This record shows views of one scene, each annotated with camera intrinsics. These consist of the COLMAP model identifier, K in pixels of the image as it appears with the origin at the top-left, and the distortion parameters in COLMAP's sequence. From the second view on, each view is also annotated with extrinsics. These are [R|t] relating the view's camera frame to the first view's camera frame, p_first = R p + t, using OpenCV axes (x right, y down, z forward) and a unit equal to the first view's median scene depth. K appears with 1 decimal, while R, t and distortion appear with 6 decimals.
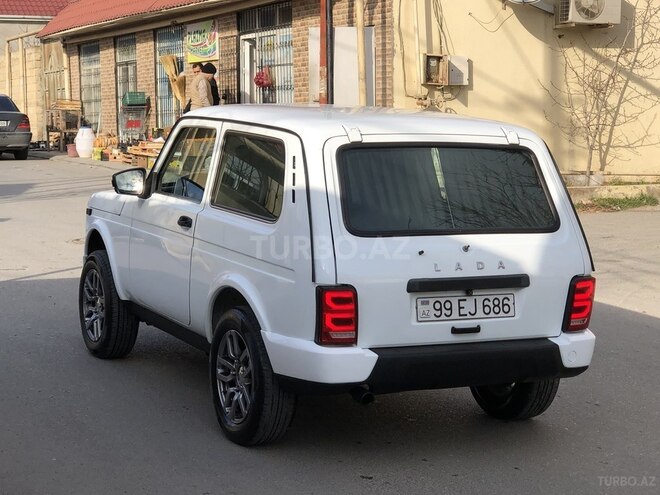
lens RADIAL K [[1359.3, 0, 330.0], [0, 1359.3, 247.5], [0, 0, 1]] dist [0.050077, 0.630509]
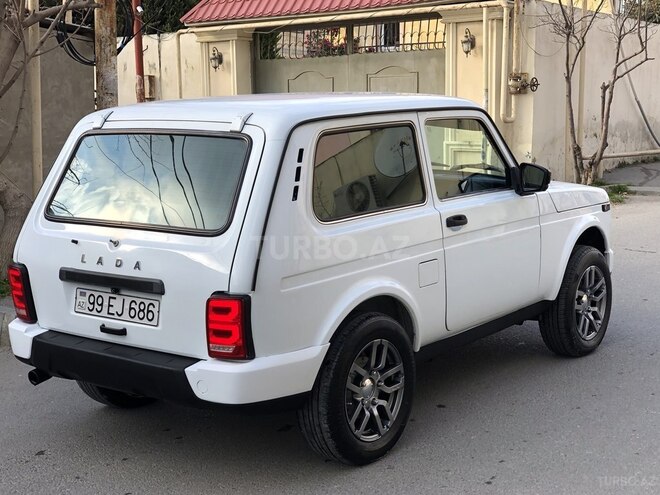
lens RADIAL K [[1044.2, 0, 330.0], [0, 1044.2, 247.5], [0, 0, 1]] dist [0.054944, 0.085179]
pose [[0.441121, 0.095980, -0.892301, 0.782899], [-0.074671, 0.994742, 0.070084, -0.055830], [0.894336, 0.035713, 0.445969, 0.794952]]
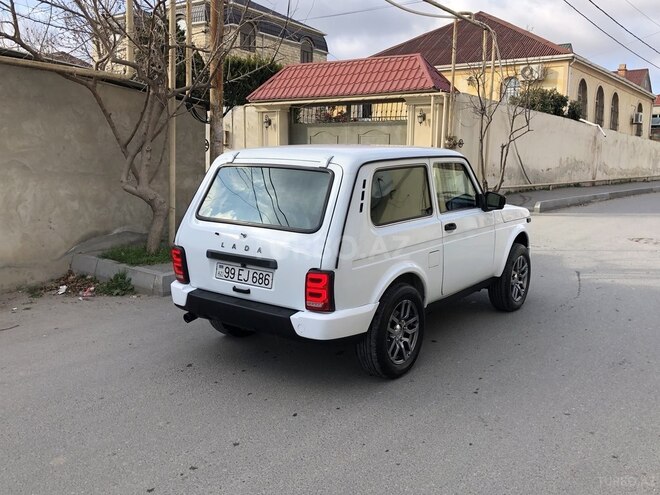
lens RADIAL K [[612.5, 0, 330.0], [0, 612.5, 247.5], [0, 0, 1]] dist [0.121689, -0.258024]
pose [[0.454447, 0.124362, -0.882050, 0.713347], [-0.103434, 0.990875, 0.086415, -0.052242], [0.884748, 0.051963, 0.463163, 0.757896]]
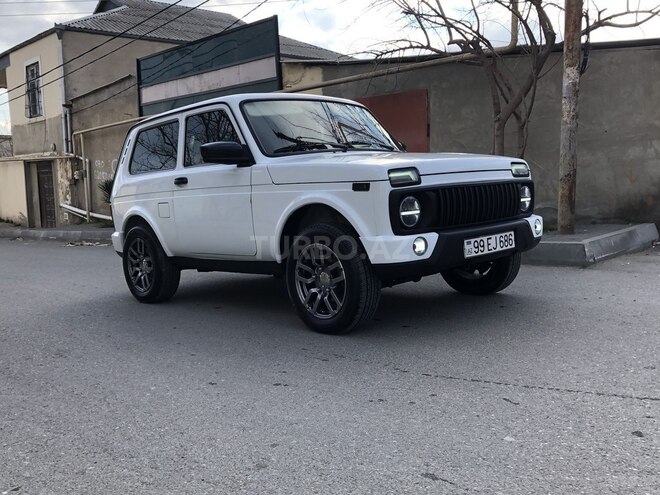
lens RADIAL K [[651.4, 0, 330.0], [0, 651.4, 247.5], [0, 0, 1]] dist [0.016617, -0.000428]
pose [[-0.953897, 0.058567, -0.294366, 0.177003], [-0.000338, 0.980566, 0.196189, -0.102138], [0.300135, 0.187244, -0.935339, 2.026177]]
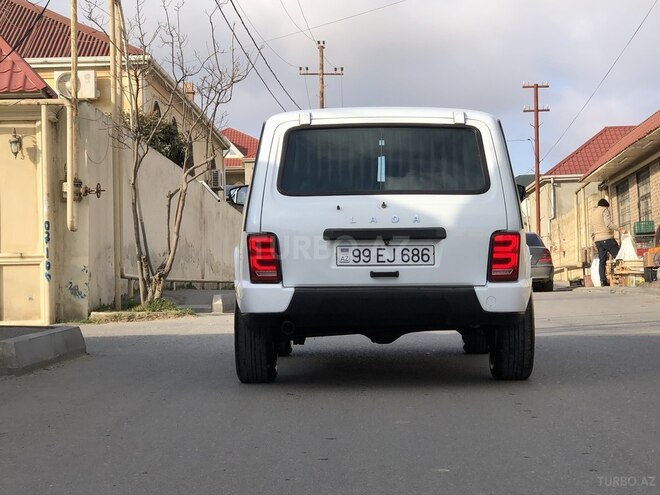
lens RADIAL K [[1406.2, 0, 330.0], [0, 1406.2, 247.5], [0, 0, 1]] dist [-0.008407, -0.042380]
pose [[0.886854, -0.040951, -0.460231, 0.603895], [-0.019501, 0.991860, -0.125832, 0.186885], [0.461638, 0.120569, 0.878837, -0.085751]]
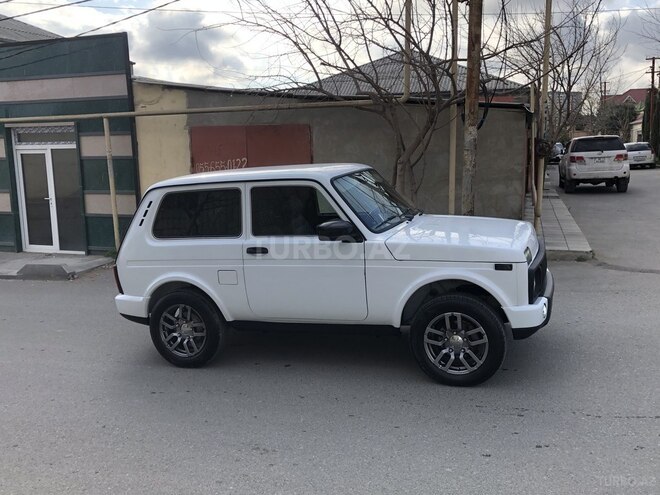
lens RADIAL K [[612.5, 0, 330.0], [0, 612.5, 247.5], [0, 0, 1]] dist [0.121689, -0.258024]
pose [[-0.715961, 0.122260, -0.687352, 0.565988], [-0.043129, 0.974921, 0.218334, -0.199343], [0.696807, 0.185963, -0.692733, 1.818694]]
